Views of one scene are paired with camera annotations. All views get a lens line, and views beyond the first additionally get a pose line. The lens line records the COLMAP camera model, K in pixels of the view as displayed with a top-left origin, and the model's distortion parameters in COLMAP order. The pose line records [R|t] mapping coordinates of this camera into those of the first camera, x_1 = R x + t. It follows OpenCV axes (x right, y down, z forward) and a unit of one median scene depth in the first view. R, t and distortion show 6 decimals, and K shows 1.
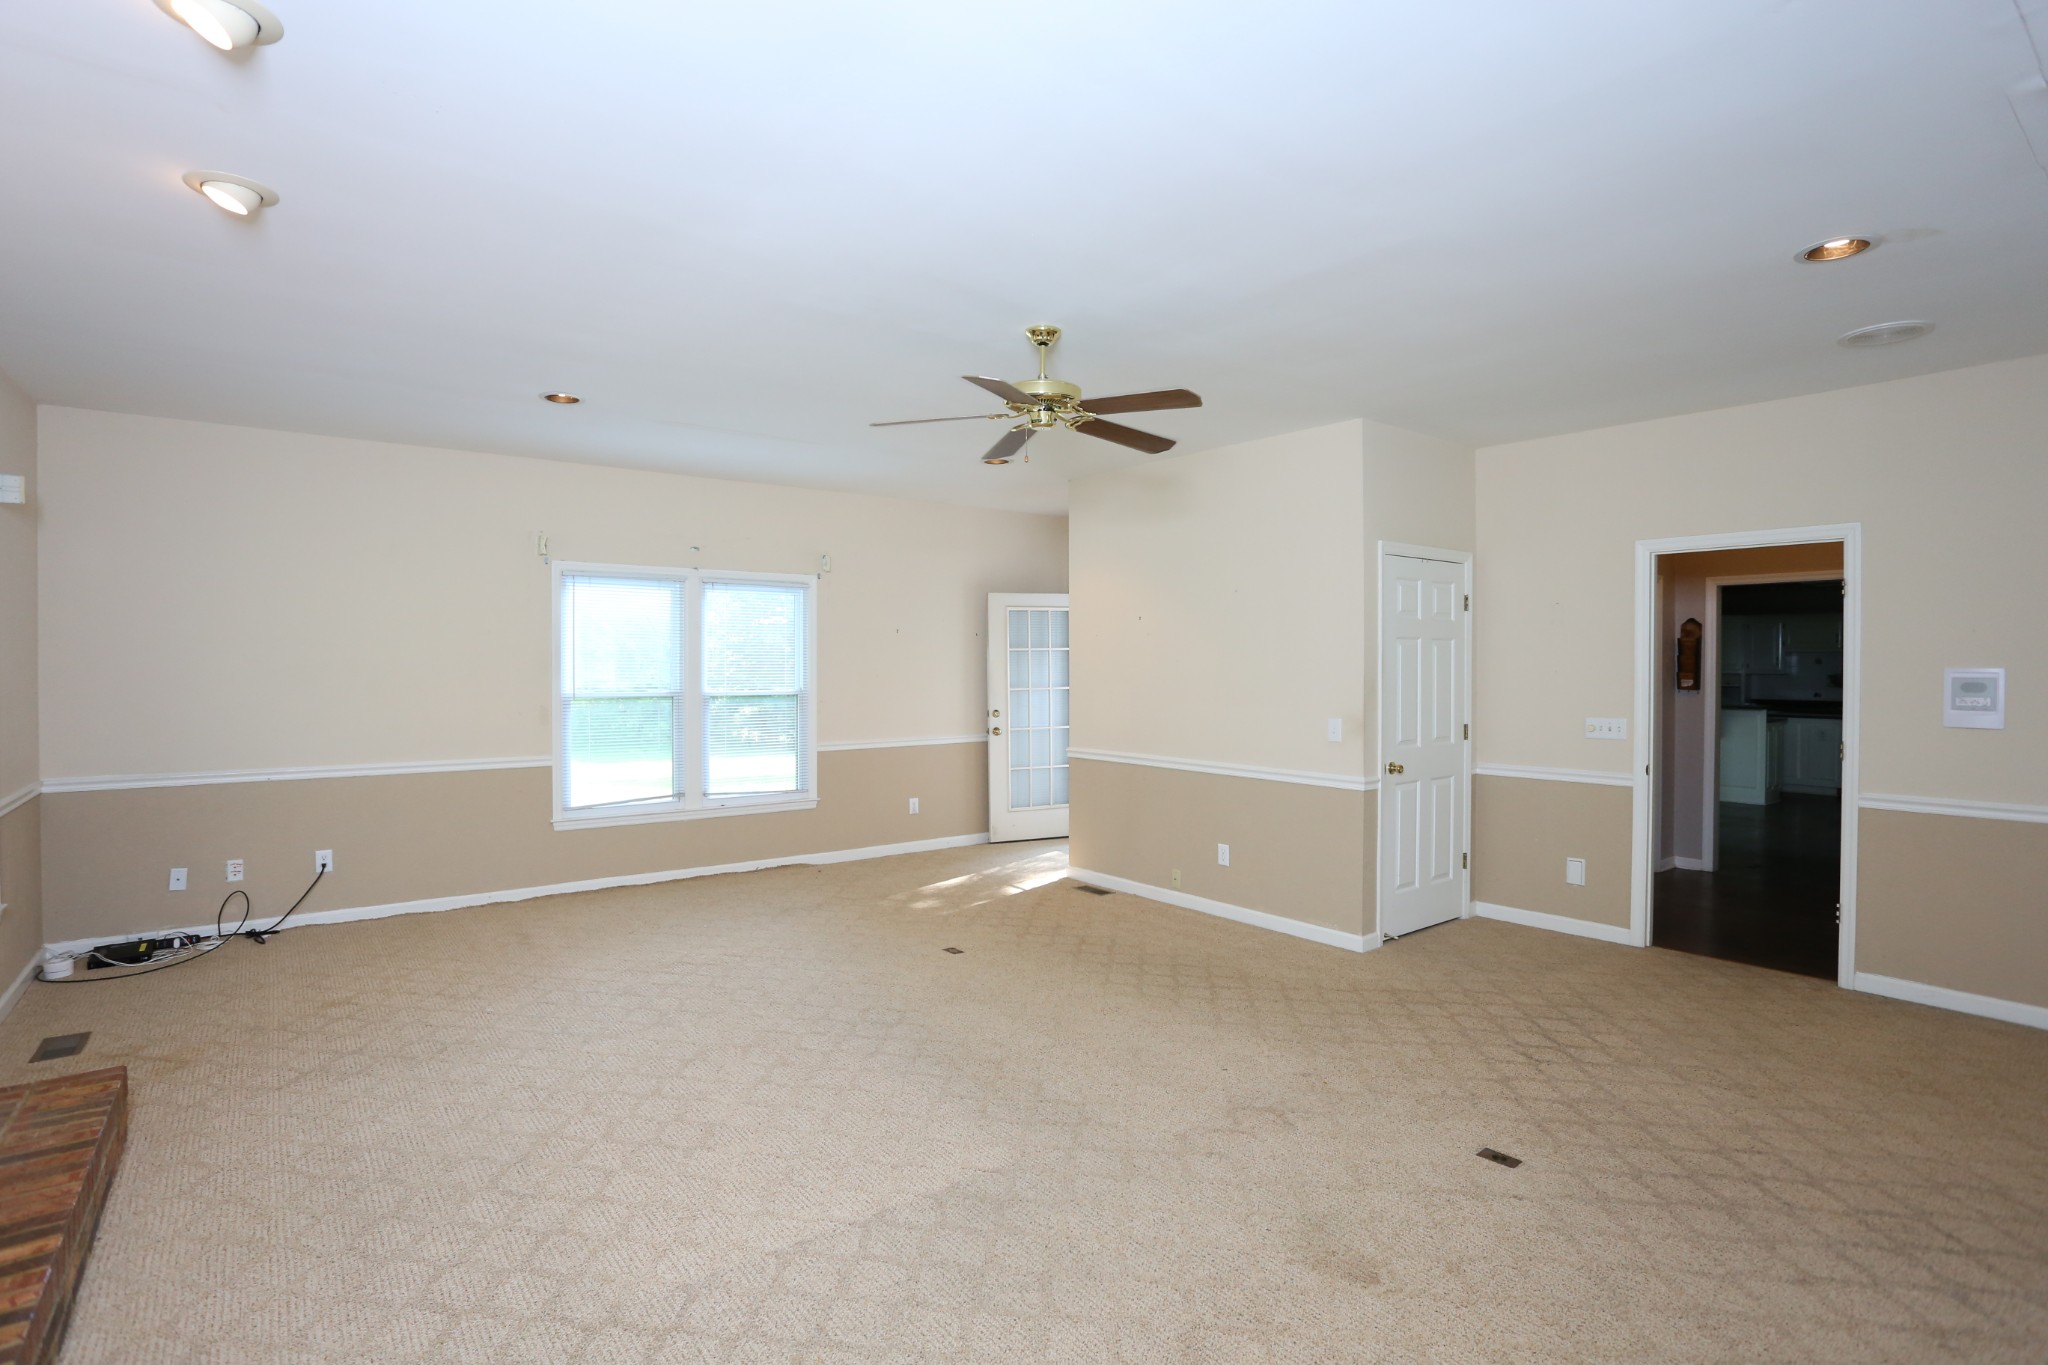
lens RADIAL K [[996.4, 0, 1015.9], [0, 996.4, 677.1], [0, 0, 1]] dist [-0.072861, 0.030845]
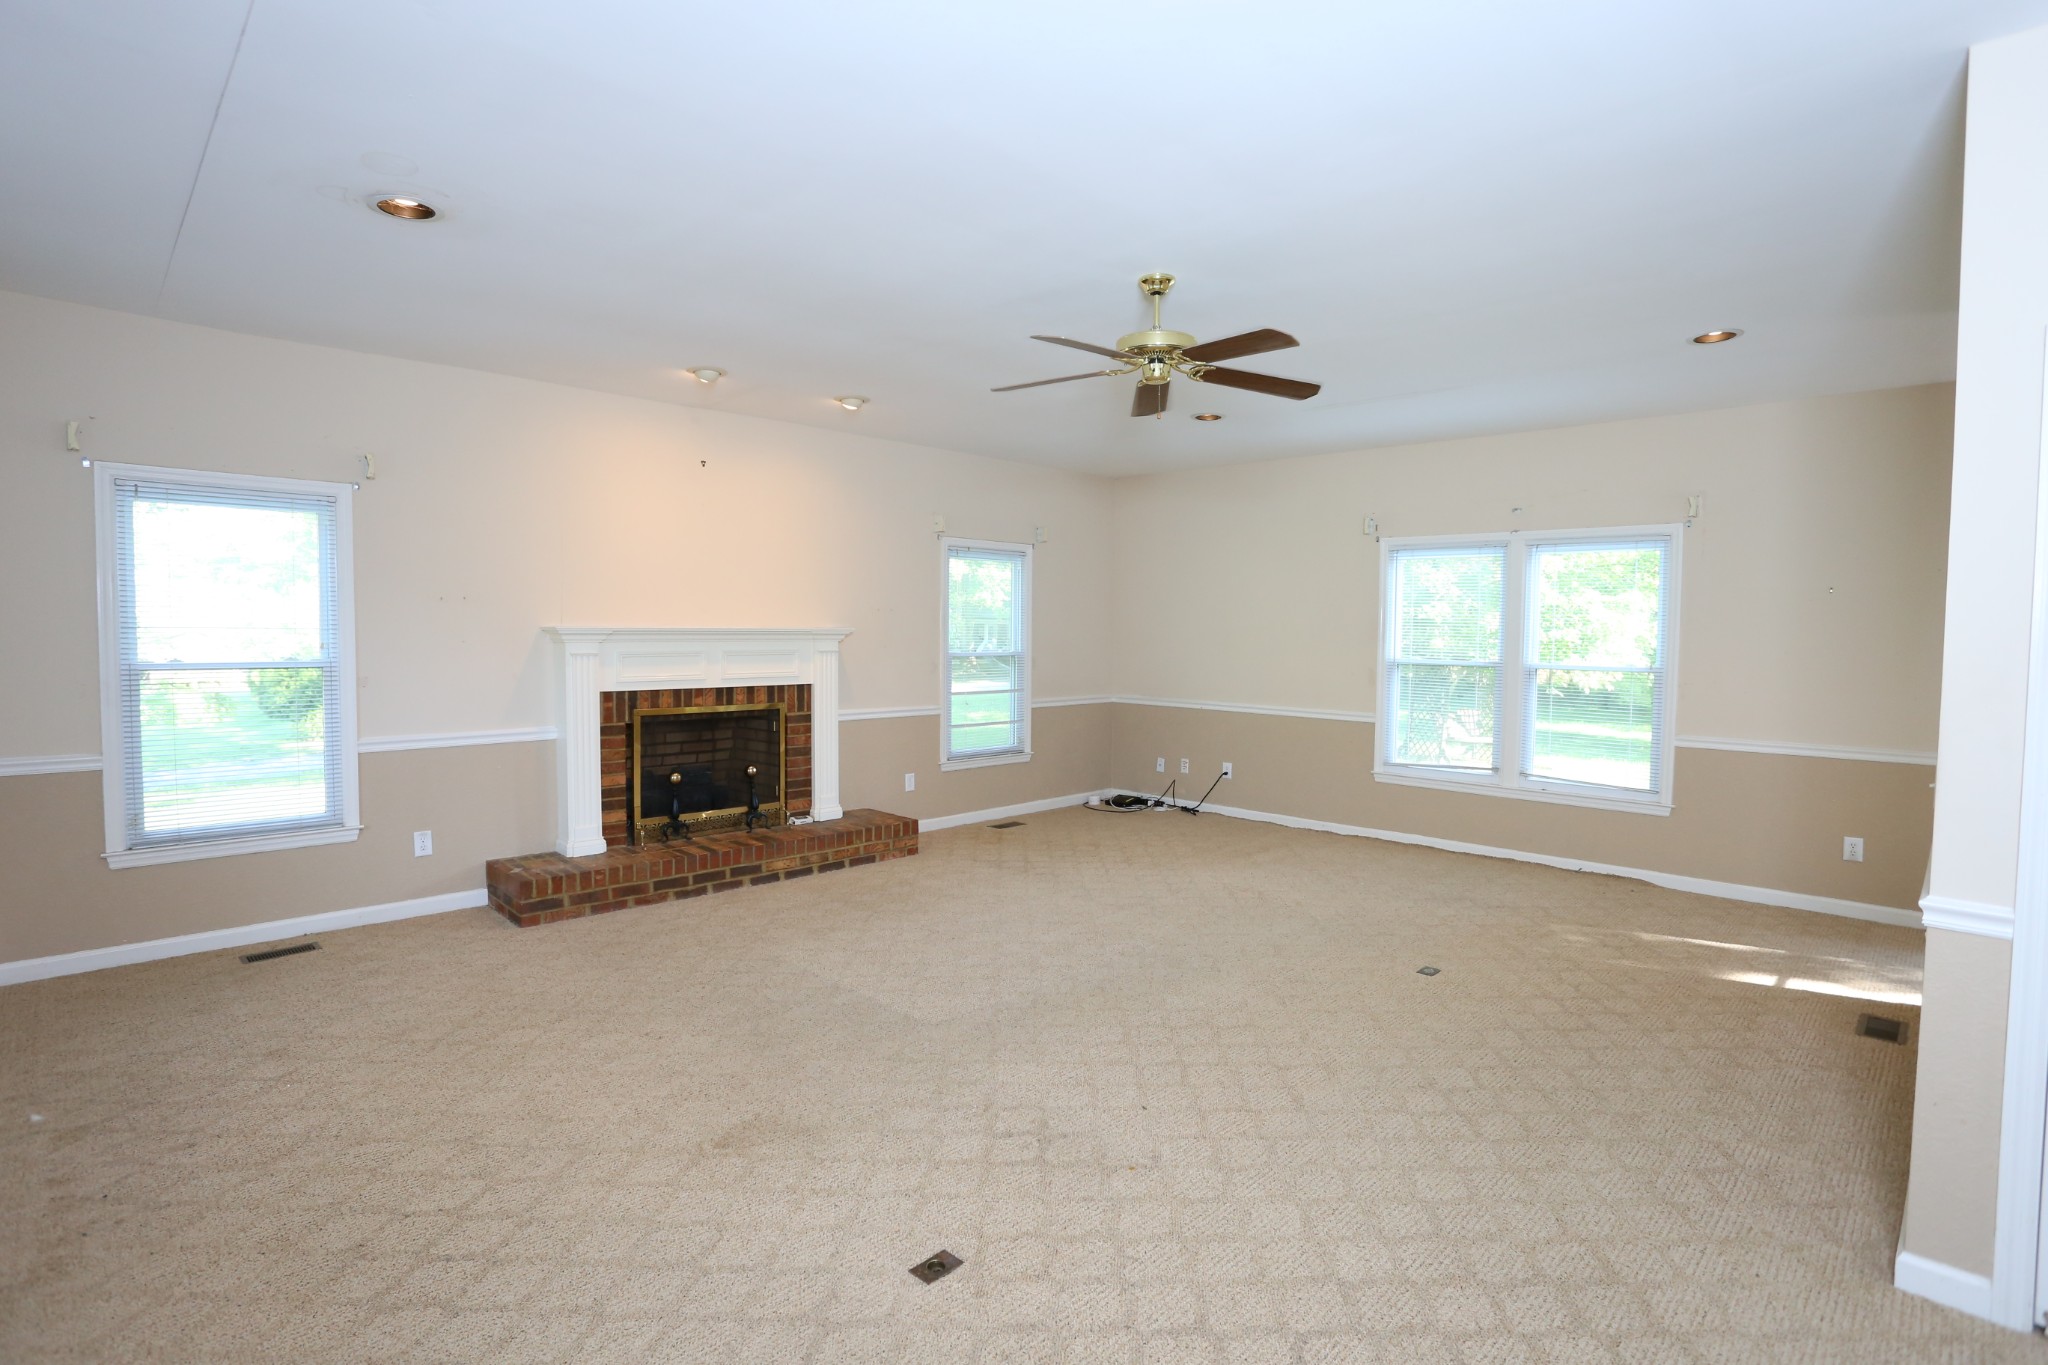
lens RADIAL K [[996.4, 0, 1015.9], [0, 996.4, 677.1], [0, 0, 1]] dist [-0.072861, 0.030845]
pose [[0.126847, 0.049592, -0.990682, 0.580993], [-0.022547, 0.998636, 0.047103, -0.005492], [0.991666, 0.016362, 0.127792, 0.442181]]
